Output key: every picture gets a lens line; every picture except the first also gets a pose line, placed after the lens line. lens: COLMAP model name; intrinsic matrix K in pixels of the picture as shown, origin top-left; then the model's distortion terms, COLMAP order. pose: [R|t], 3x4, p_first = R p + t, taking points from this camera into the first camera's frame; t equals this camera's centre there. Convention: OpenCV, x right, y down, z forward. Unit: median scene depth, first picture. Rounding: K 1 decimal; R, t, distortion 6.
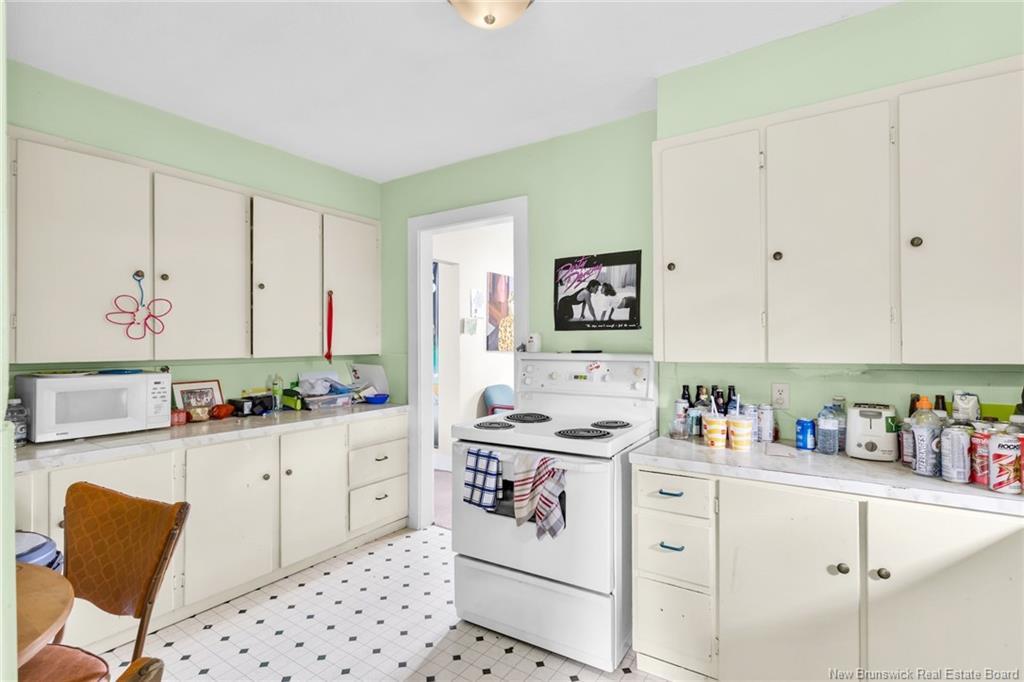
lens RADIAL K [[486.6, 0, 514.7], [0, 486.6, 338.9], [0, 0, 1]] dist [0.001352, 0.000485]
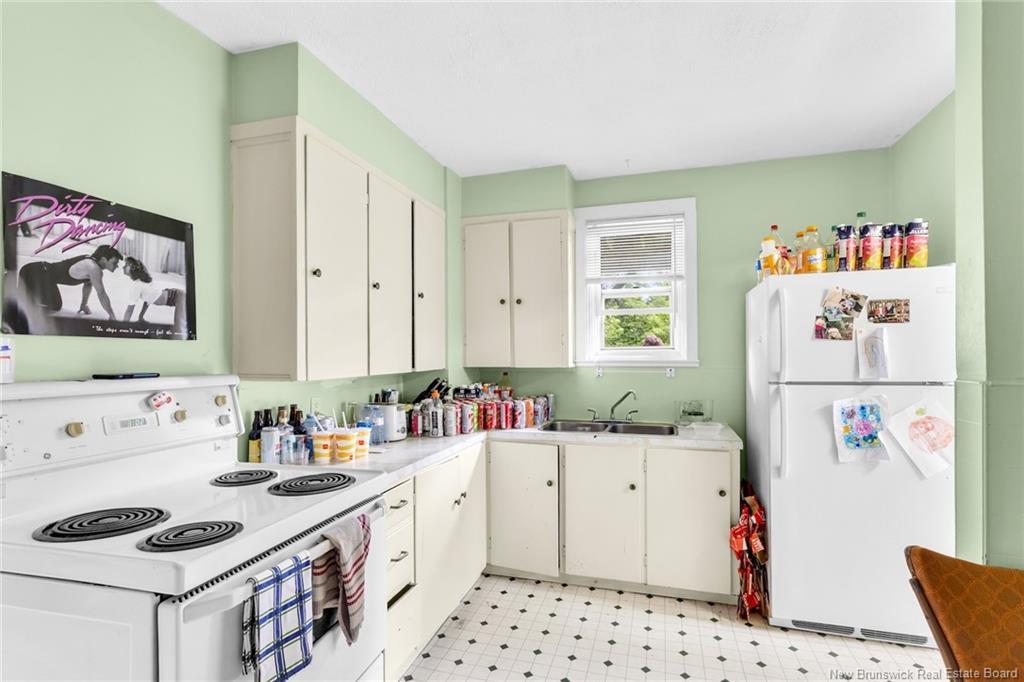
lens RADIAL K [[486.6, 0, 520.8], [0, 486.6, 354.7], [0, 0, 1]] dist [0.001352, 0.000485]
pose [[-0.291005, 0.010829, 0.956660, -0.503102], [0.002813, 0.999941, -0.010464, 0.008961], [-0.956717, -0.000354, -0.291018, 0.718005]]
